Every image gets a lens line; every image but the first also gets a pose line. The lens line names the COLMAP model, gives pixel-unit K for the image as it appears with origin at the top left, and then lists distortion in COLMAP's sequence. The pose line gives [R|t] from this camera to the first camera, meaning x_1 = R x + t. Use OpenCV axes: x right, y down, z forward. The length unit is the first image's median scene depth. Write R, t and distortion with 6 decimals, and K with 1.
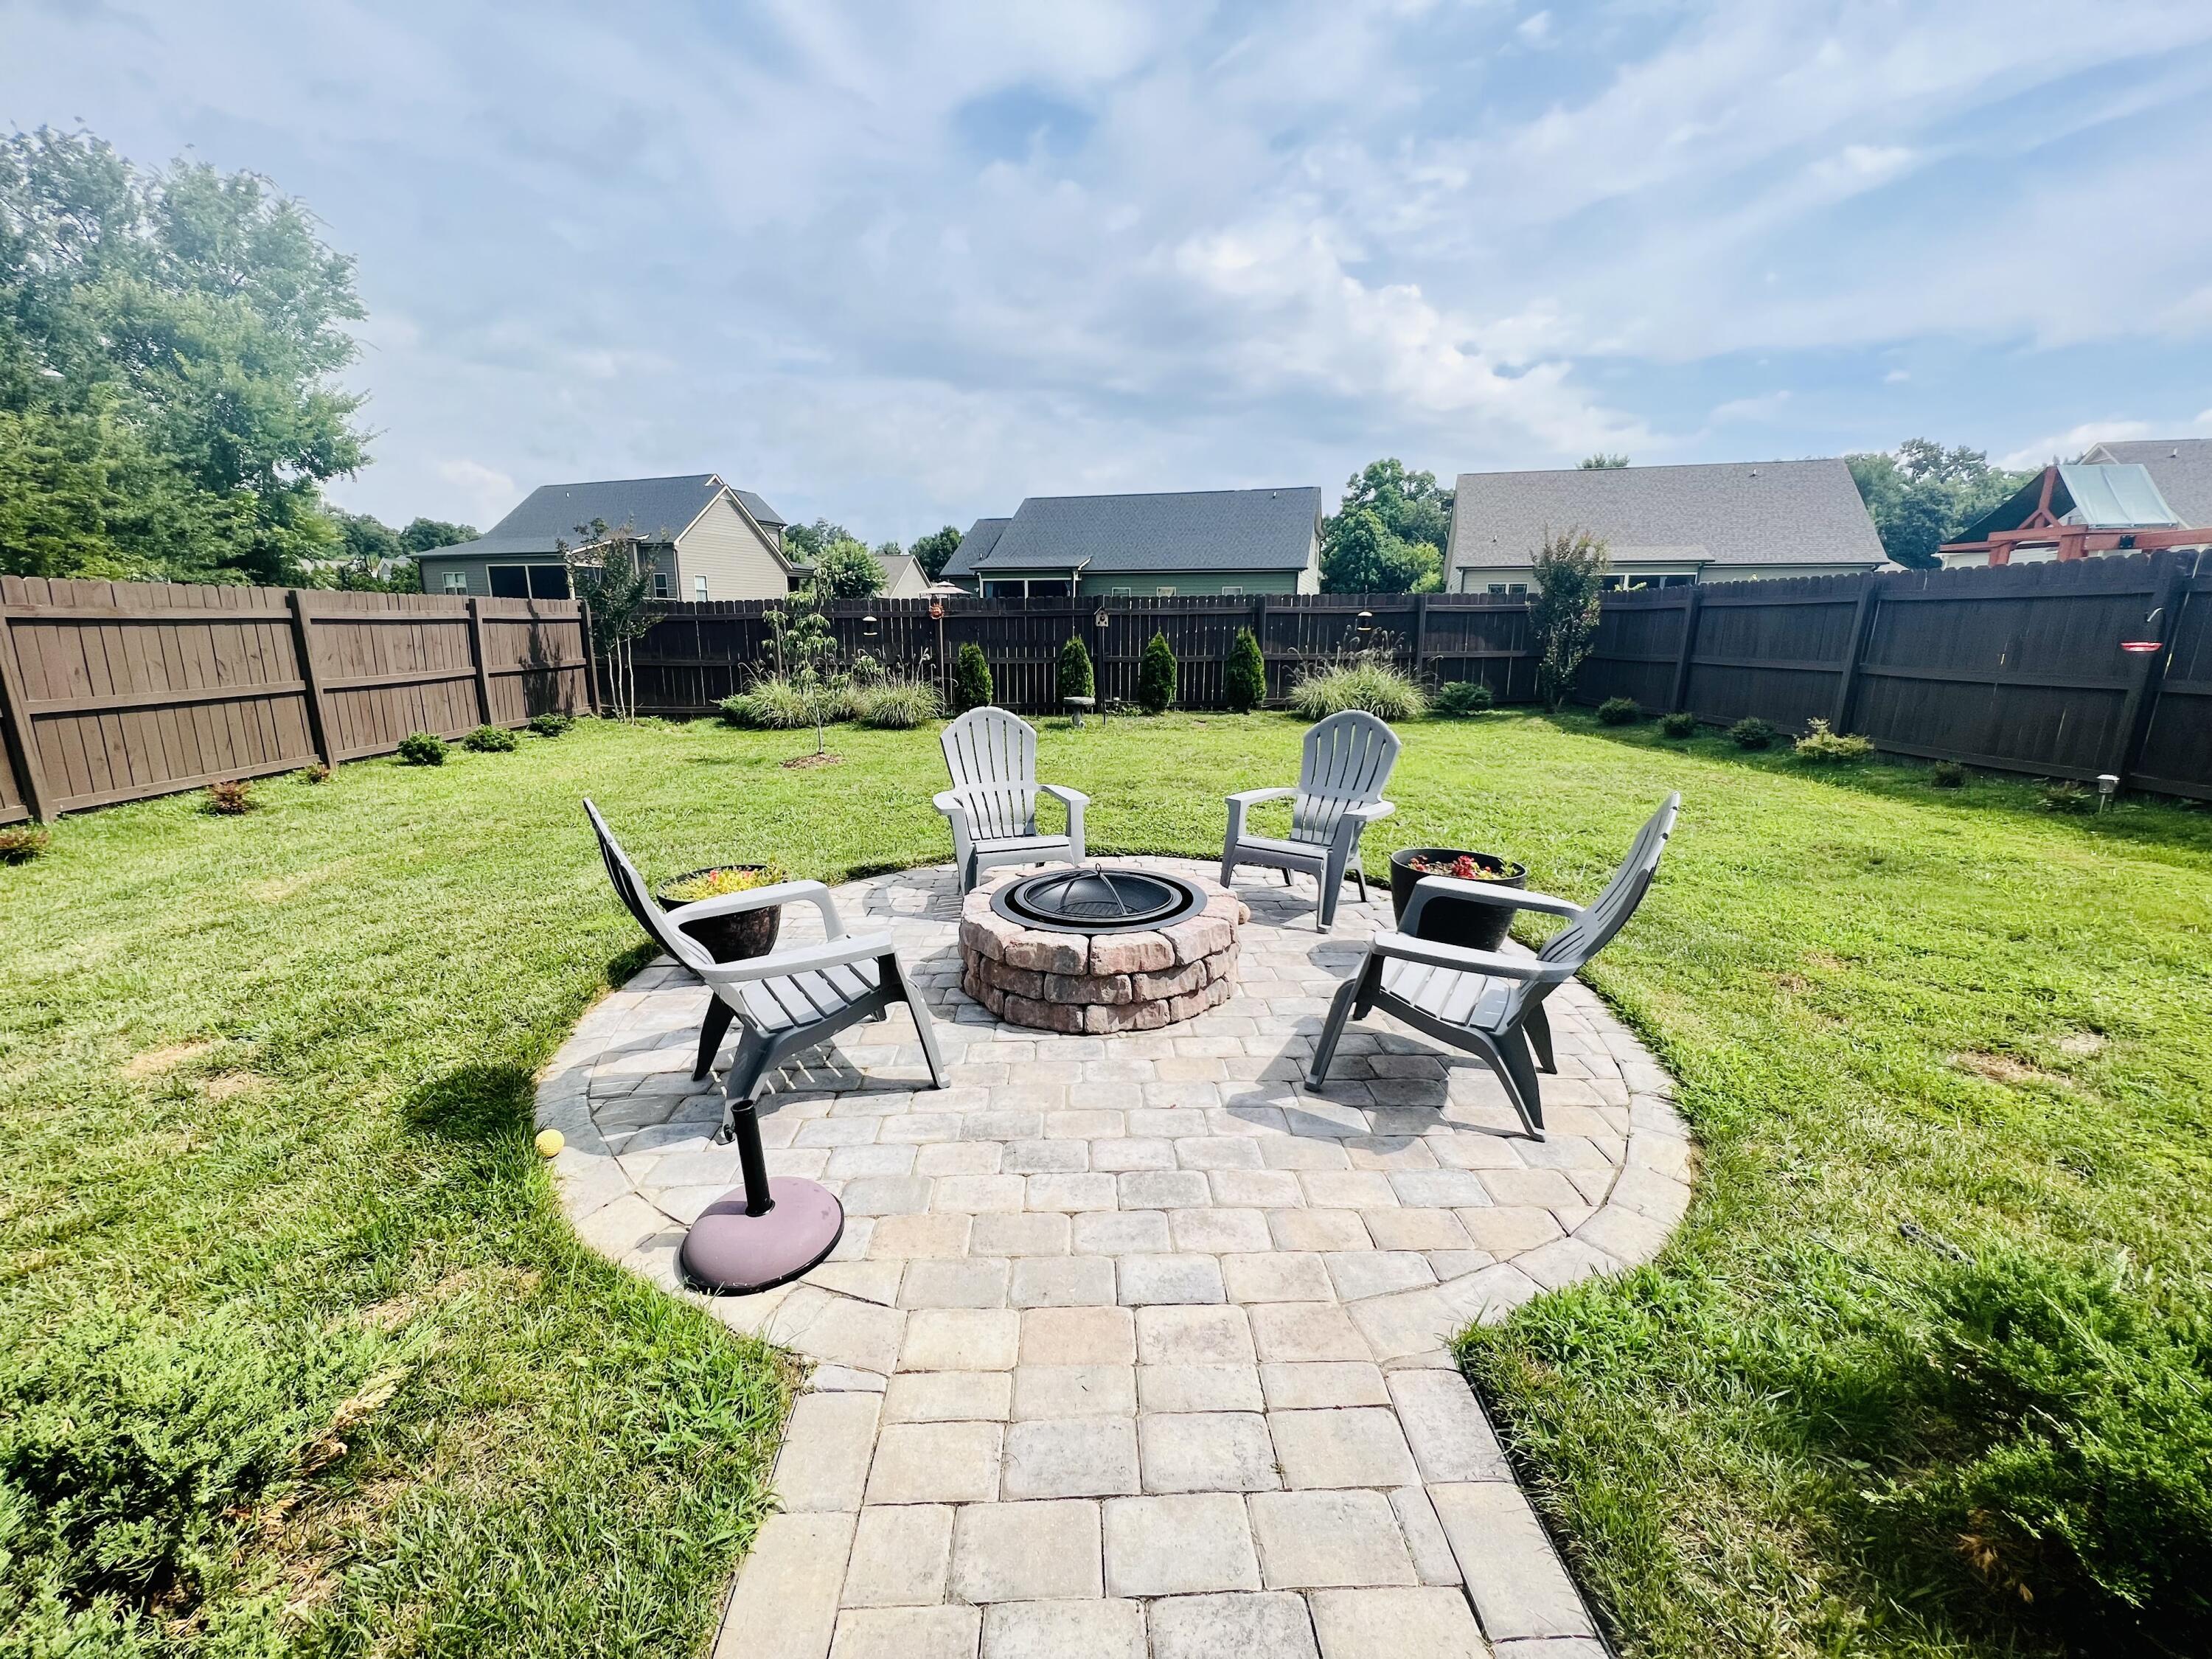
lens RADIAL K [[884.5, 0, 1100.3], [0, 884.5, 826.2], [0, 0, 1]] dist [-0.002075, 0.000198]
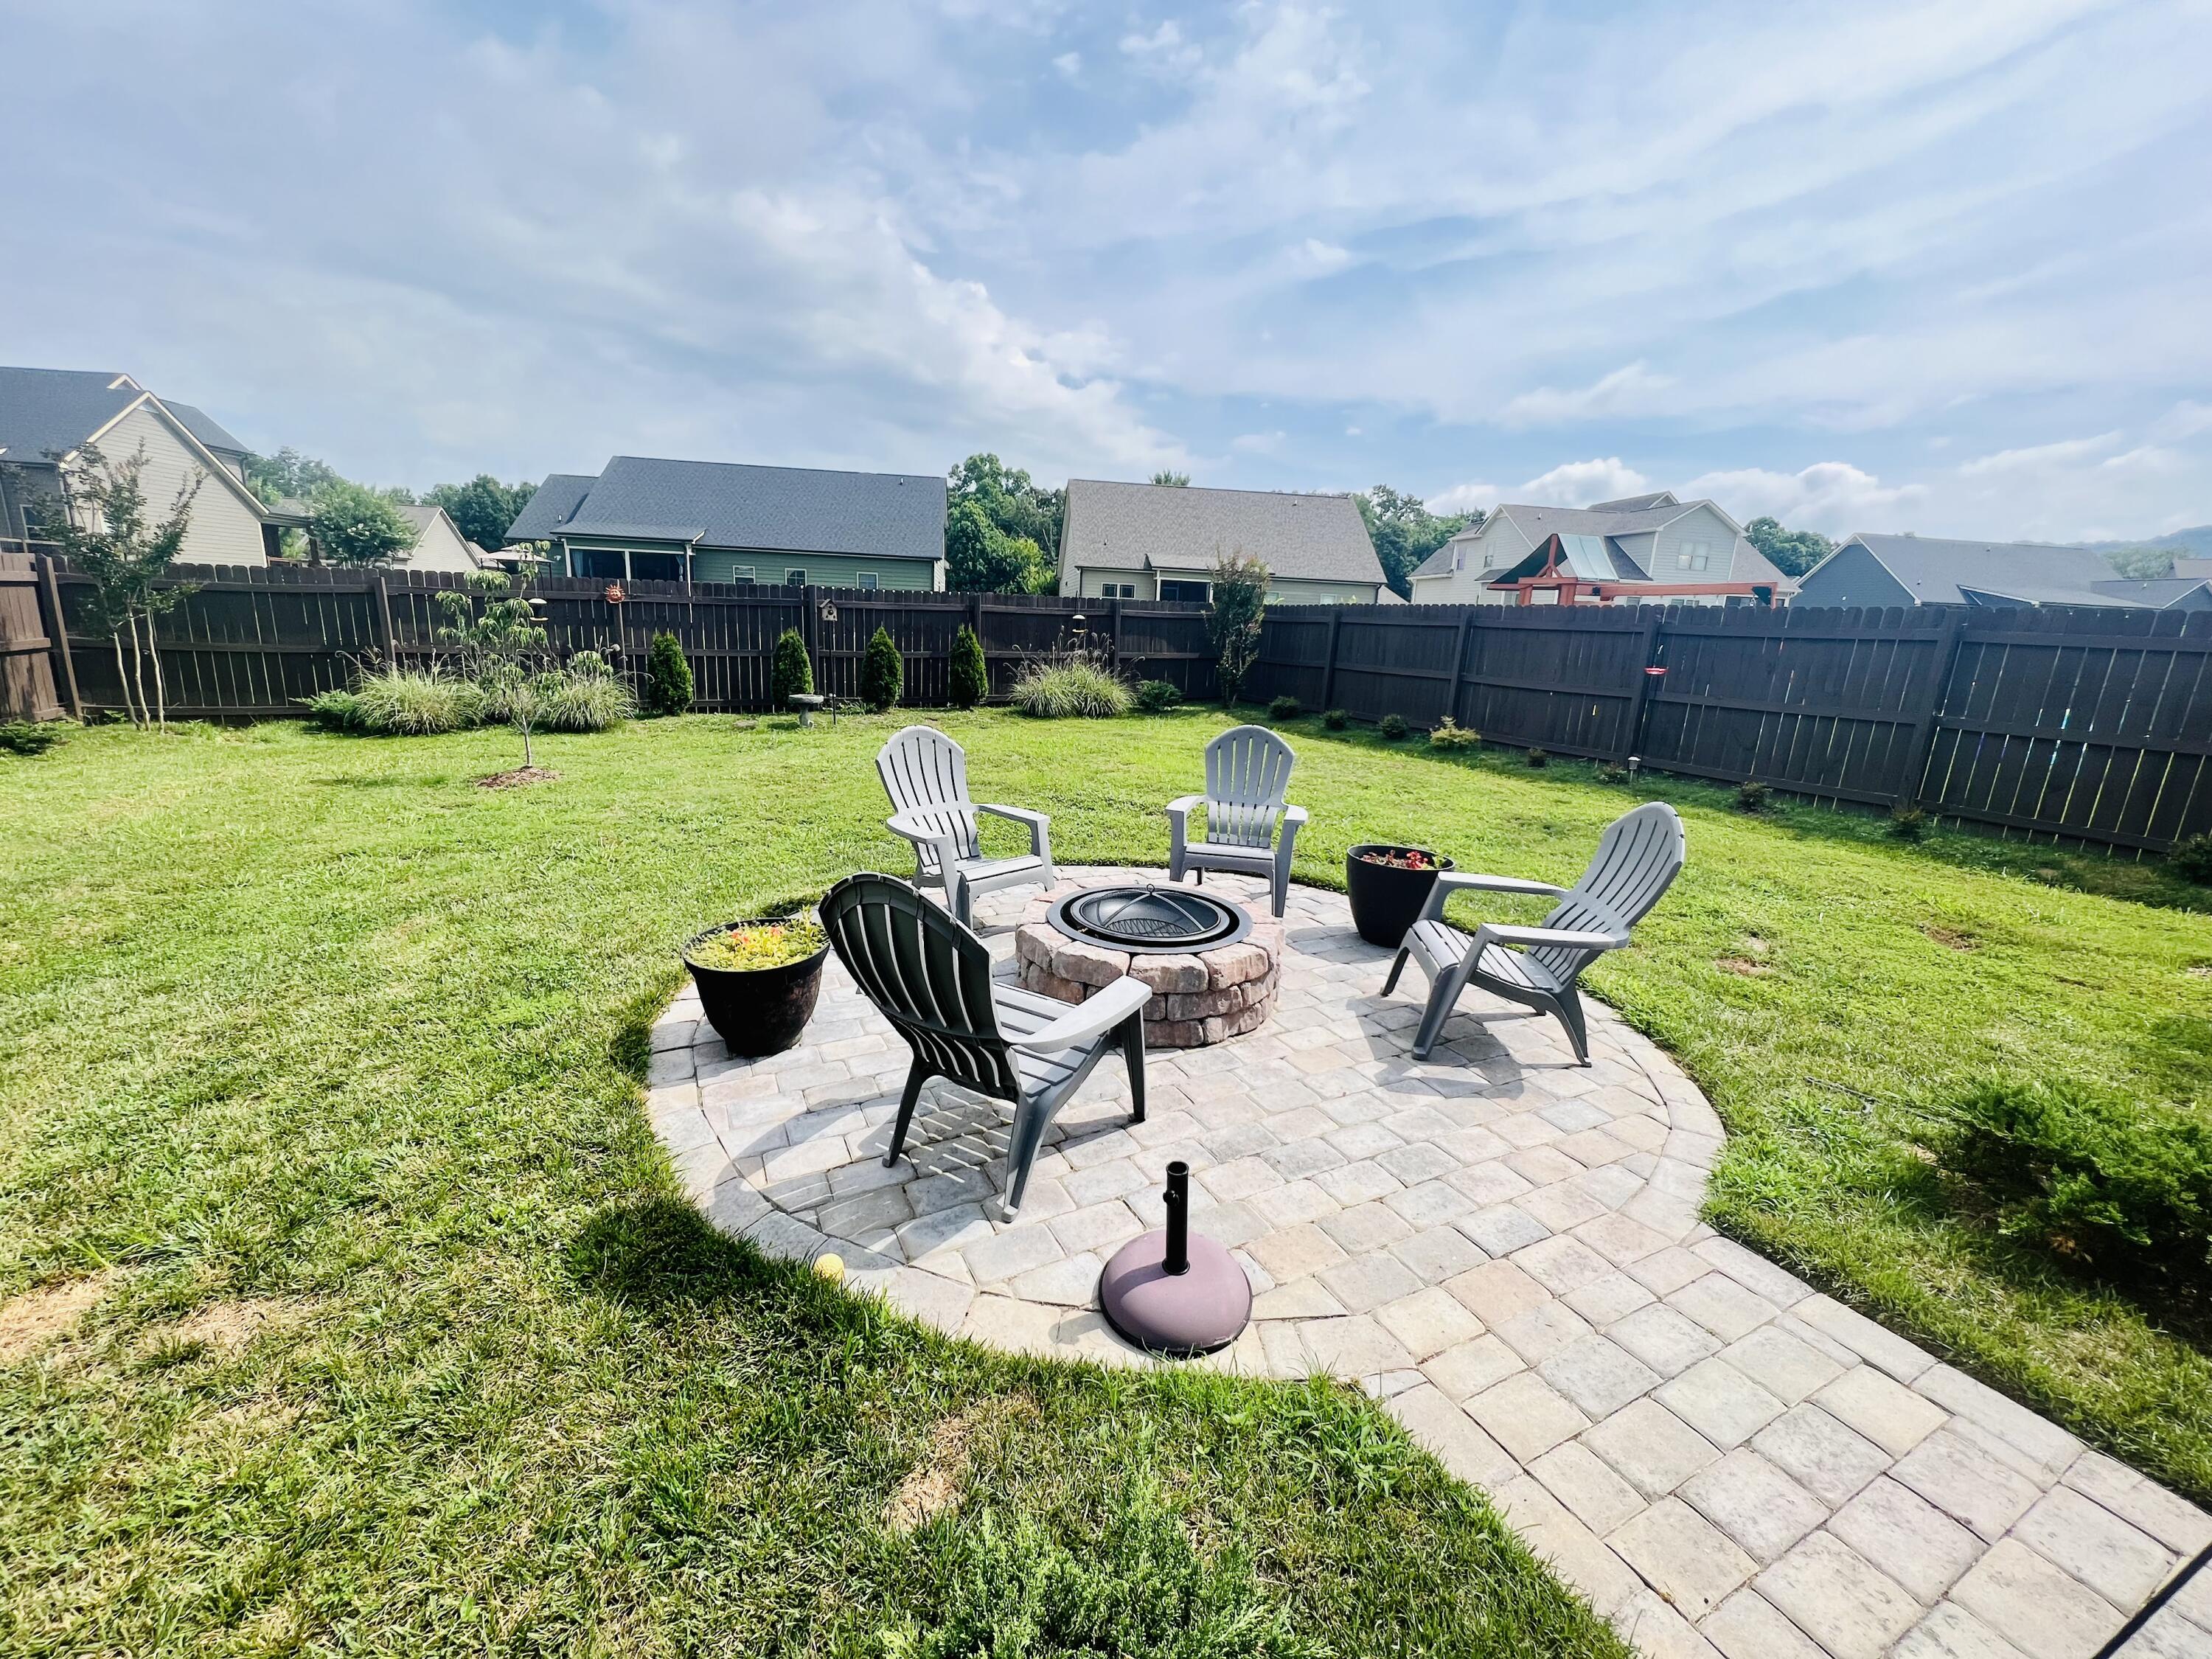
lens RADIAL K [[884.5, 0, 1100.3], [0, 884.5, 826.2], [0, 0, 1]] dist [-0.002075, 0.000198]
pose [[0.905872, -0.062180, 0.418962, -0.141097], [0.055199, 0.998061, 0.028777, -0.017115], [-0.419939, -0.002942, 0.907548, 0.019732]]
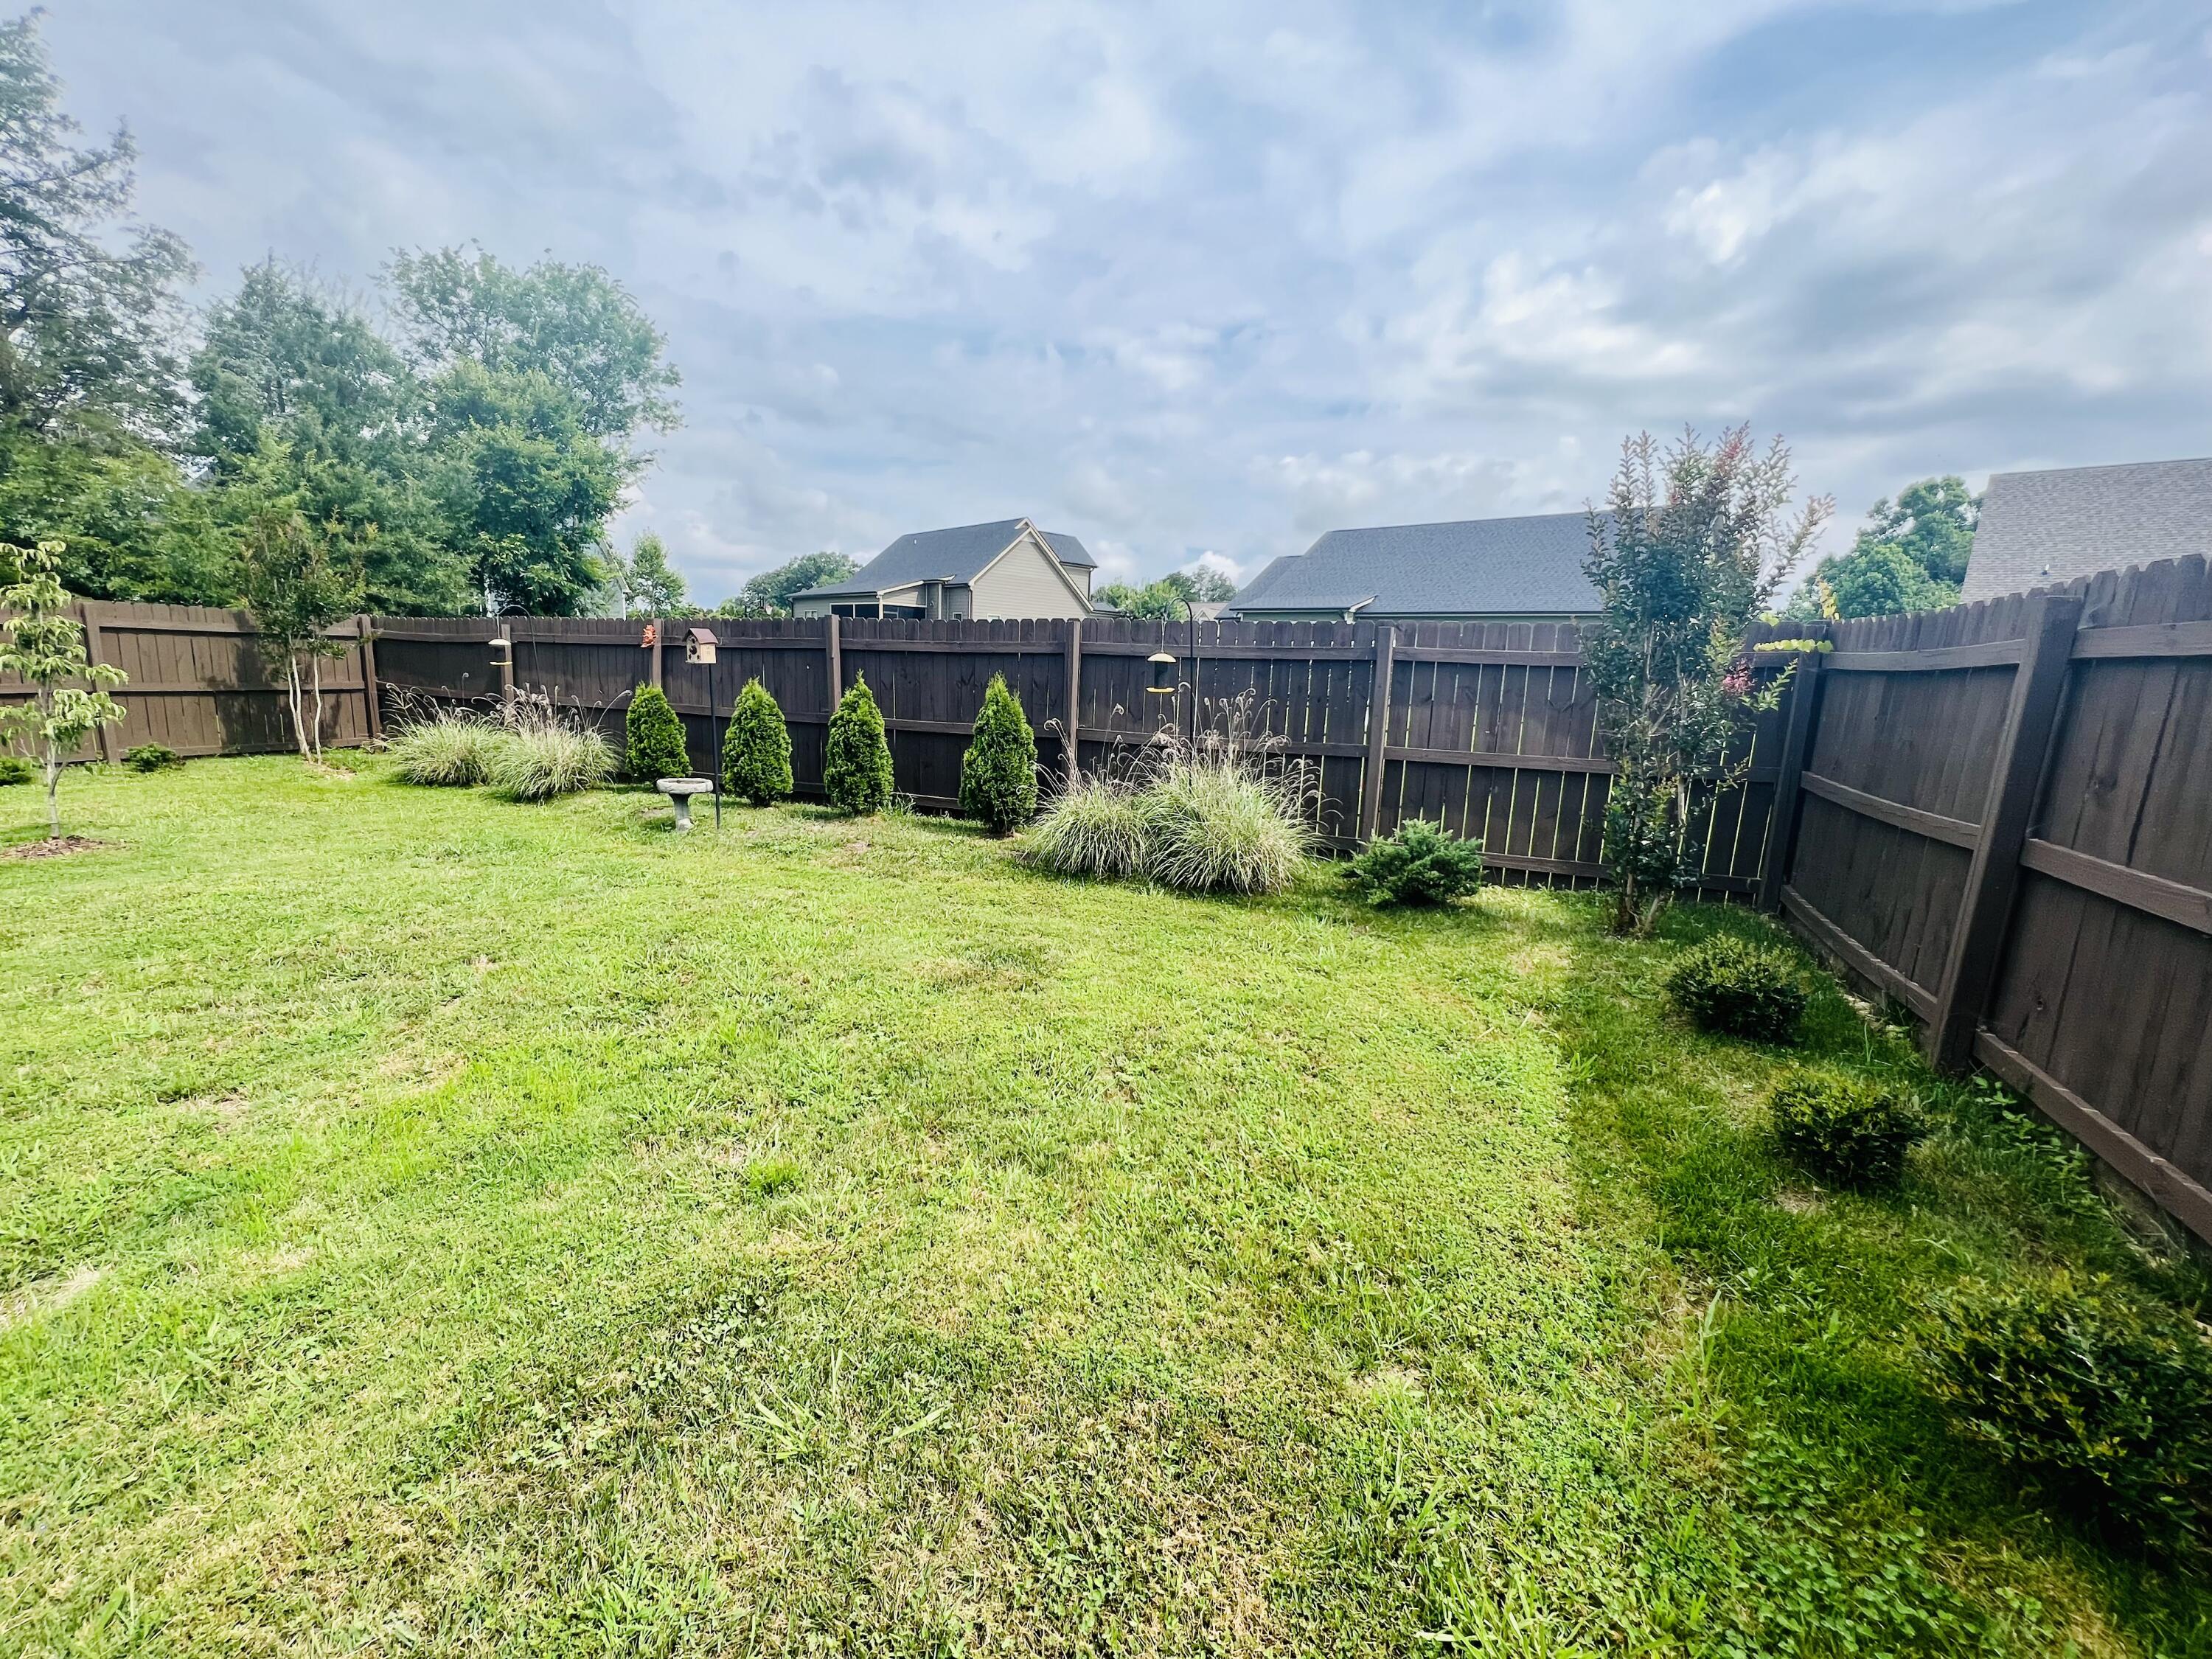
lens RADIAL K [[884.5, 0, 1100.3], [0, 884.5, 826.2], [0, 0, 1]] dist [-0.002075, 0.000198]
pose [[0.893977, 0.114175, -0.433323, 0.488395], [-0.137474, 0.990245, -0.022701, -0.141272], [0.426505, 0.079865, 0.900953, 0.588051]]
